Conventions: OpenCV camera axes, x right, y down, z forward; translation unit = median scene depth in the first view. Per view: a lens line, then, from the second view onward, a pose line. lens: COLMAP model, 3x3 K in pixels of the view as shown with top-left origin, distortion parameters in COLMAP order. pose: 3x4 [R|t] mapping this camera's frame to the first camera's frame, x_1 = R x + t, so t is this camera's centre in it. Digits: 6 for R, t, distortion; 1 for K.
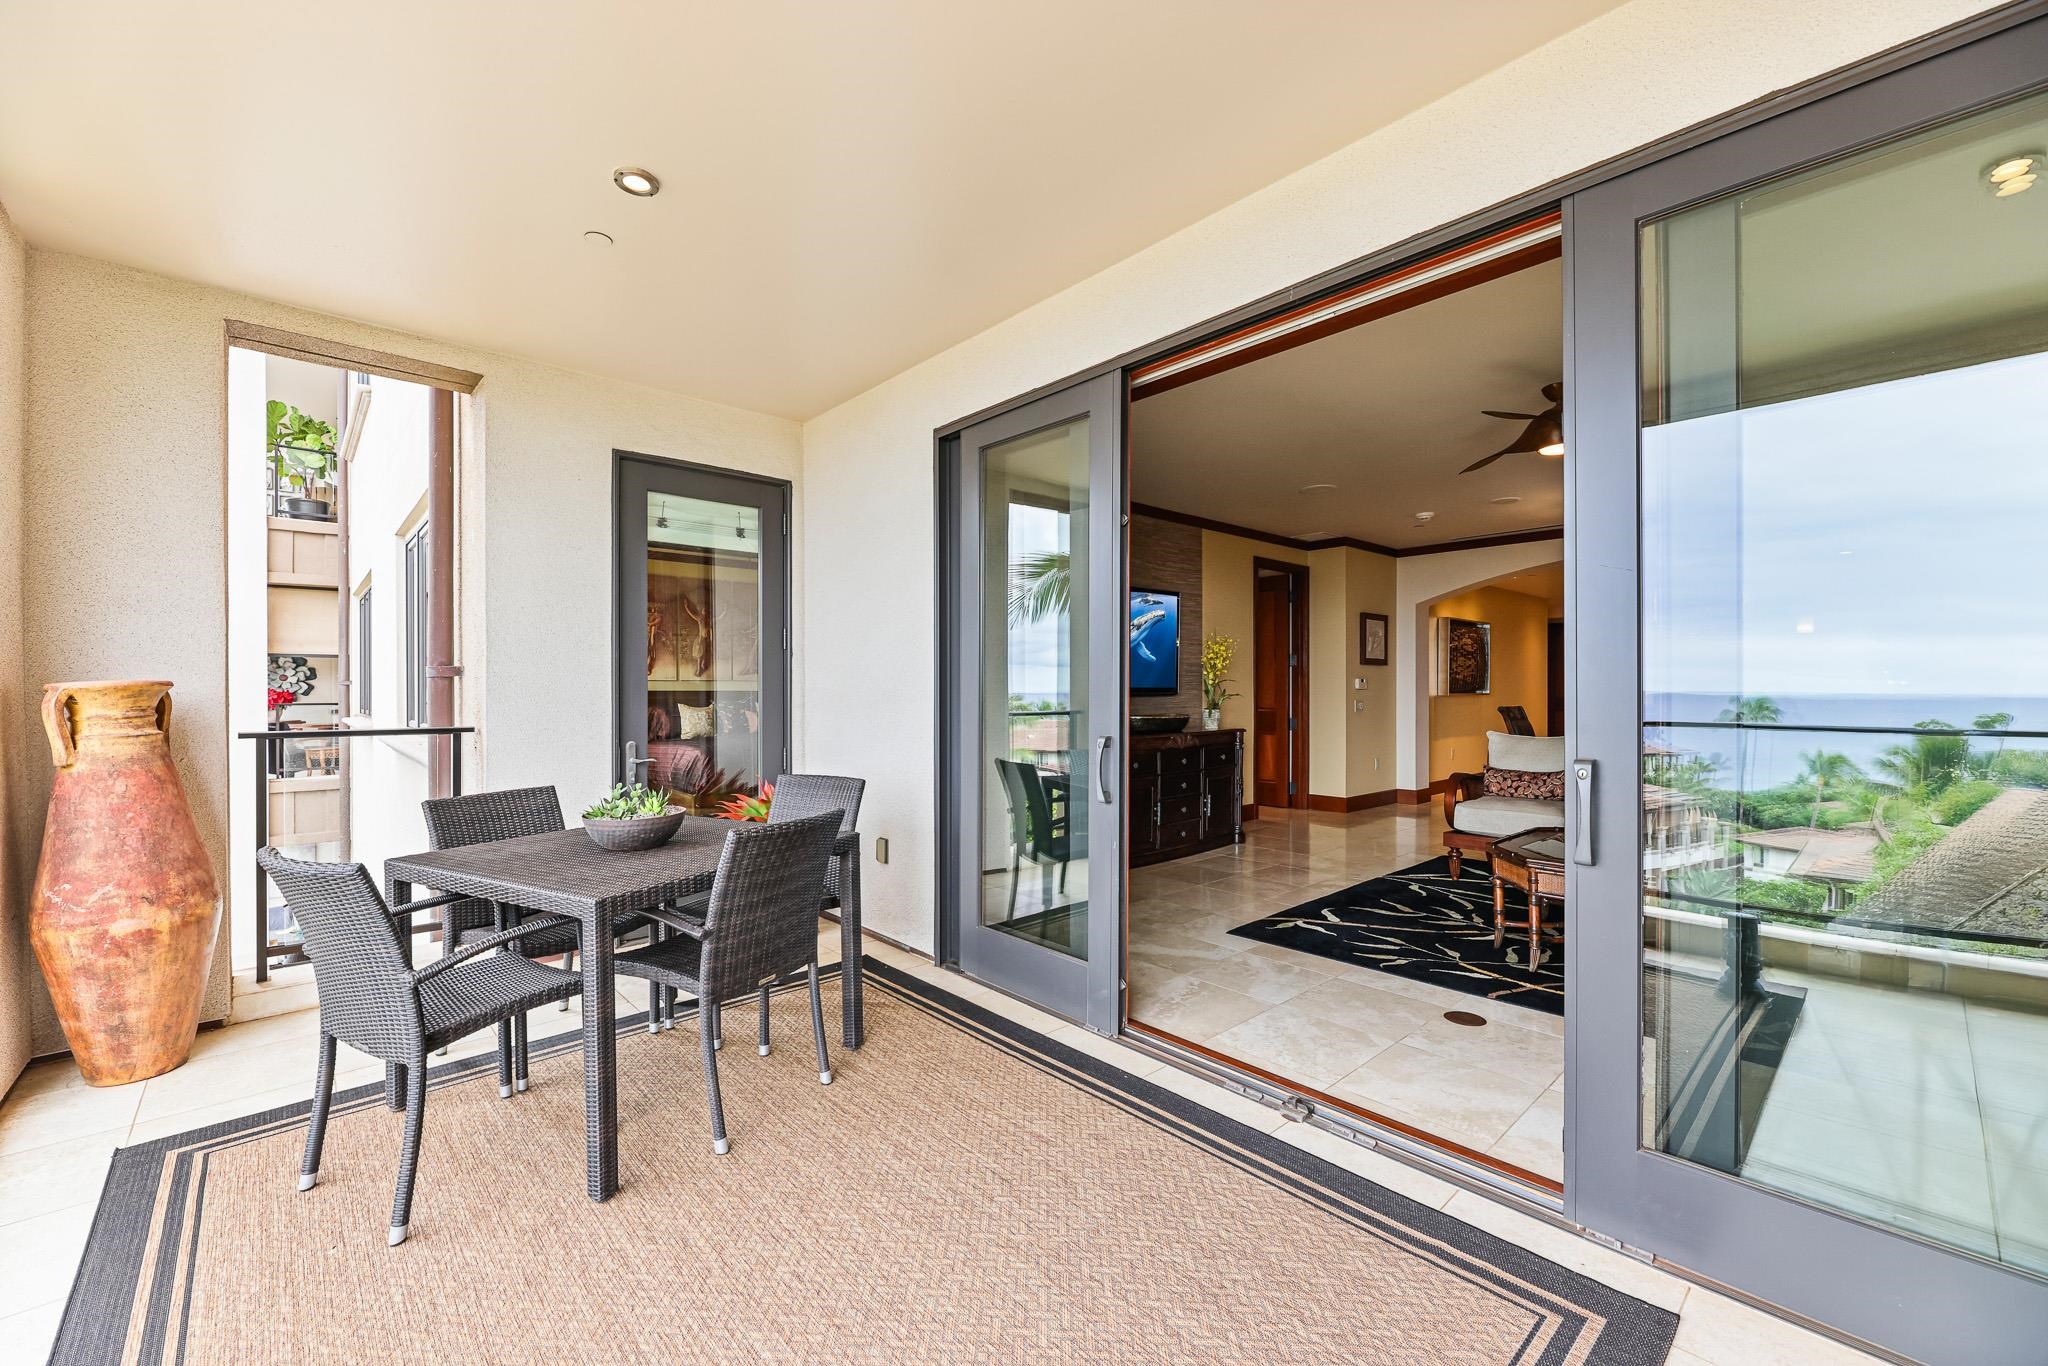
lens RADIAL K [[824.0, 0, 1026.0], [0, 824.0, 691.8], [0, 0, 1]] dist [0.000171, -0.000181]
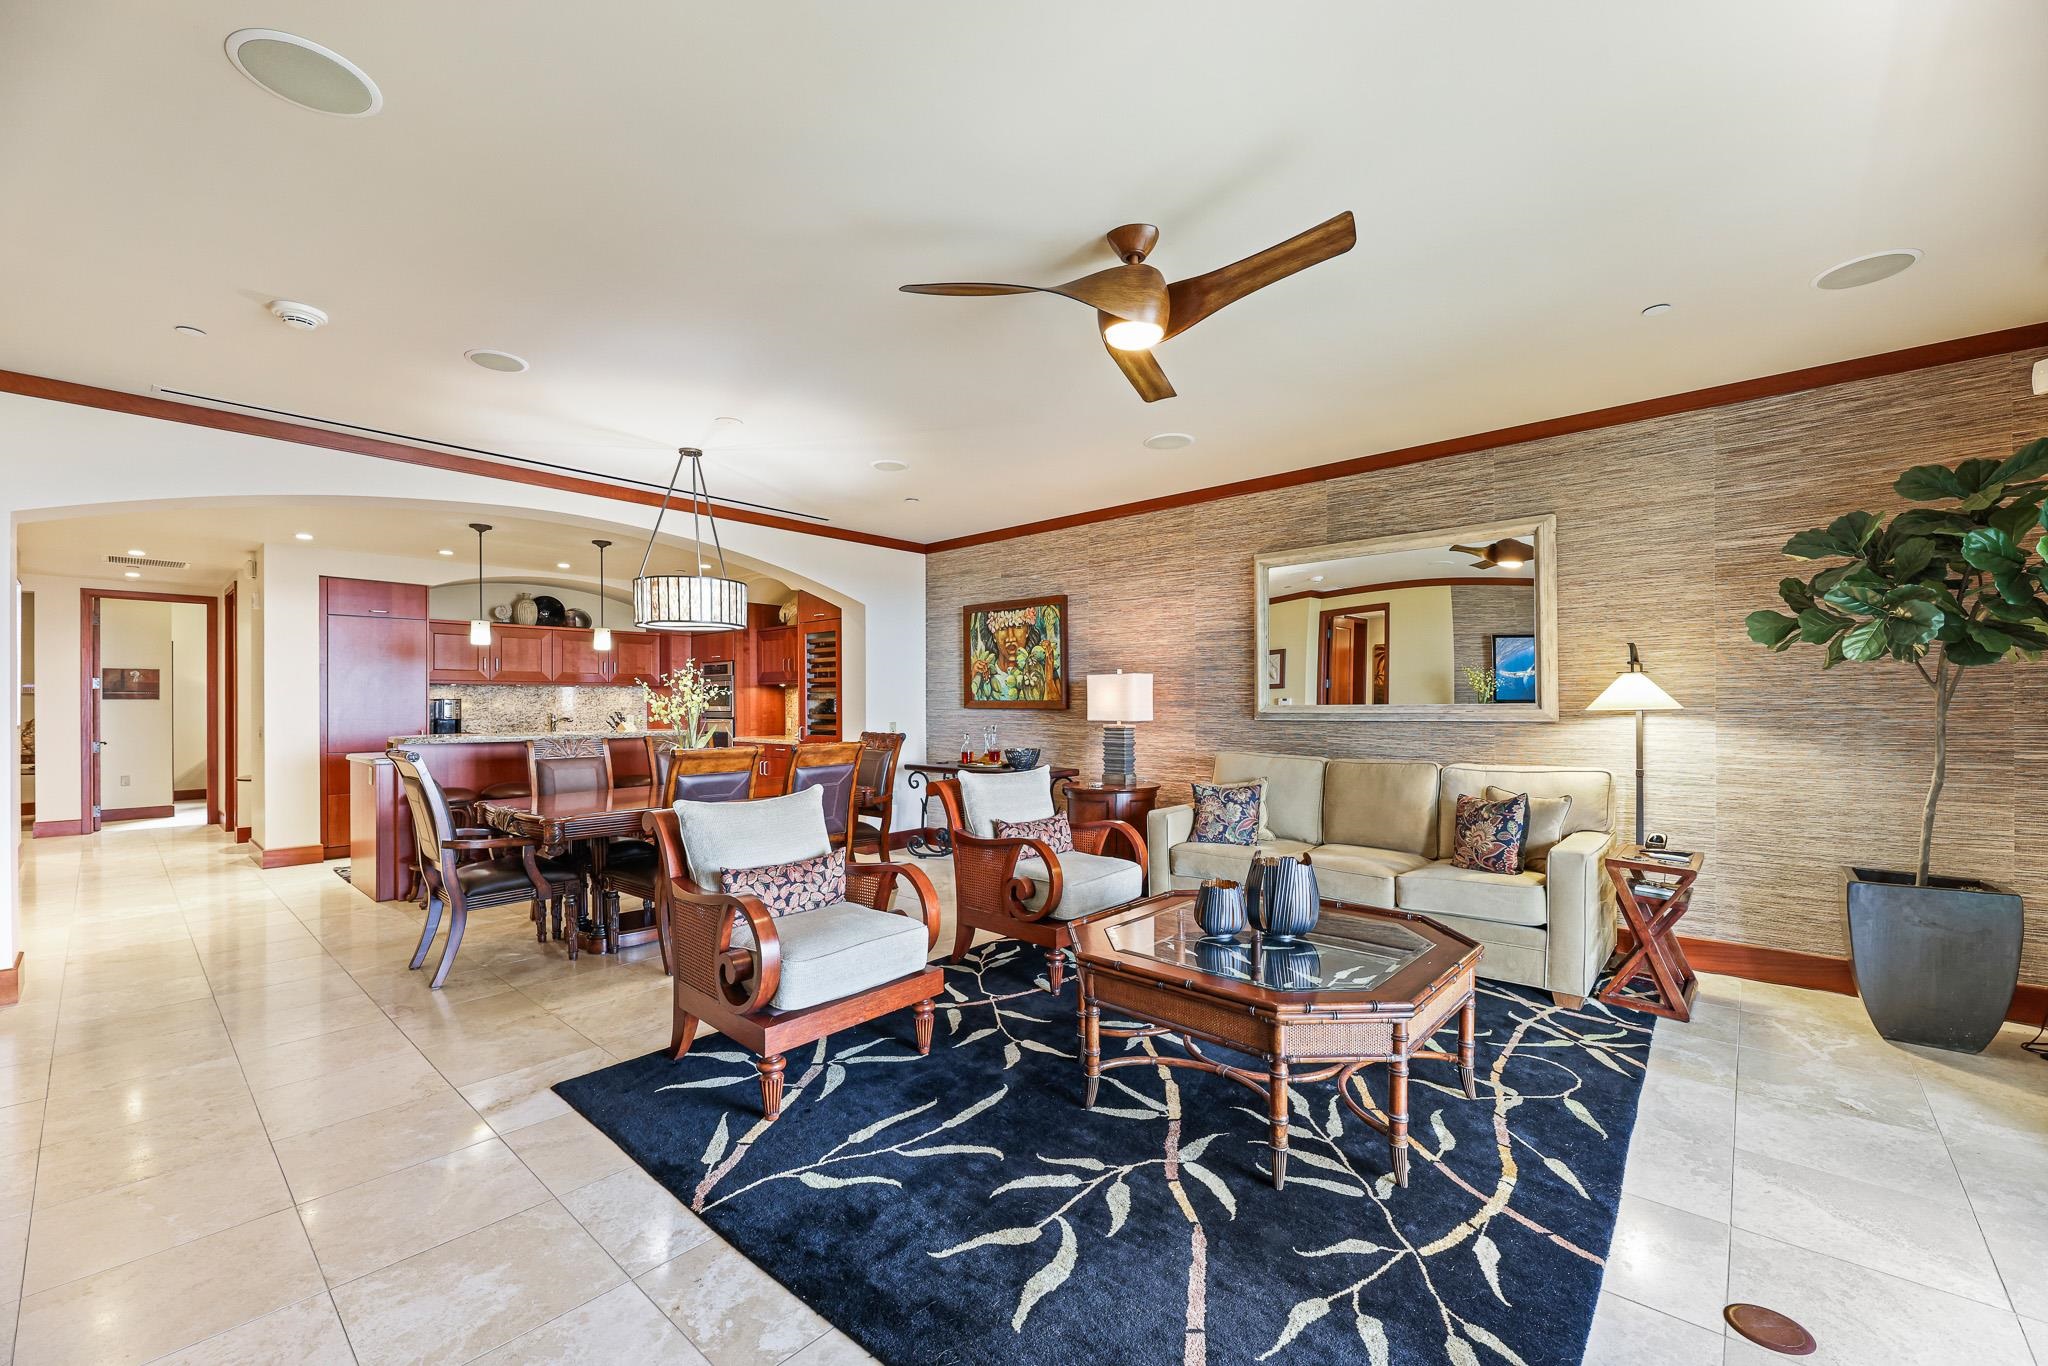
lens RADIAL K [[824.0, 0, 1026.0], [0, 824.0, 691.8], [0, 0, 1]] dist [0.000171, -0.000181]
pose [[-0.106042, 0.020005, 0.994160, 0.025918], [0.006382, 0.999791, -0.019438, -0.011516], [-0.994341, 0.004283, -0.106147, 1.046540]]
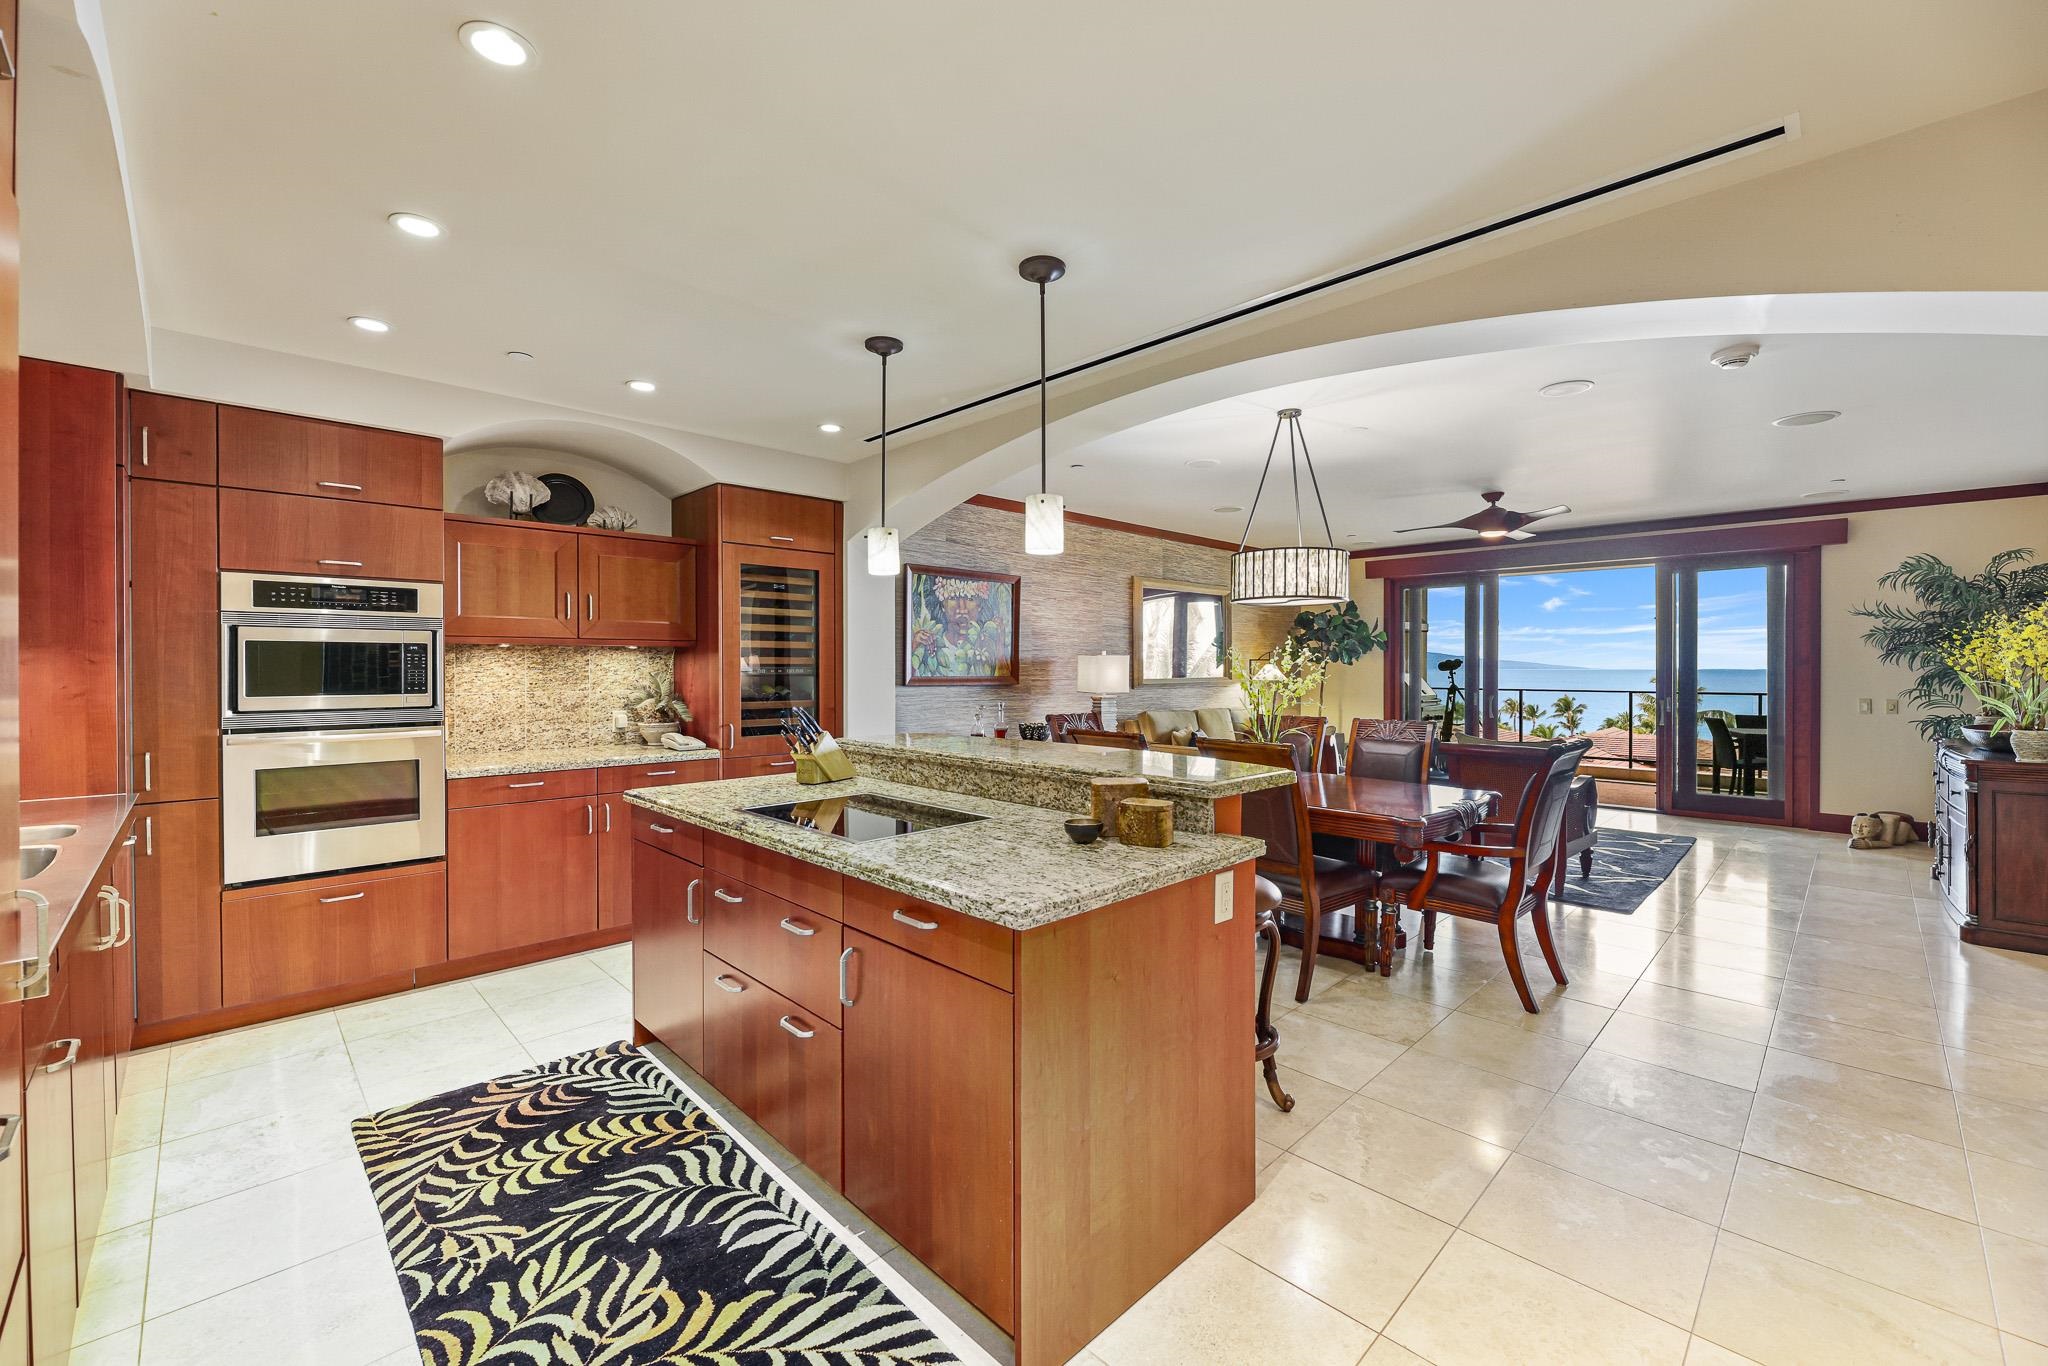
lens RADIAL K [[823.0, 0, 1034.3], [0, 823.0, 670.9], [0, 0, 1]] dist [-0.001209, -0.000443]
pose [[-0.999253, 0.005041, -0.038303, 1.440456], [0.004768, 0.999963, 0.007223, -0.043648], [0.038338, 0.007035, -0.999240, 2.312037]]
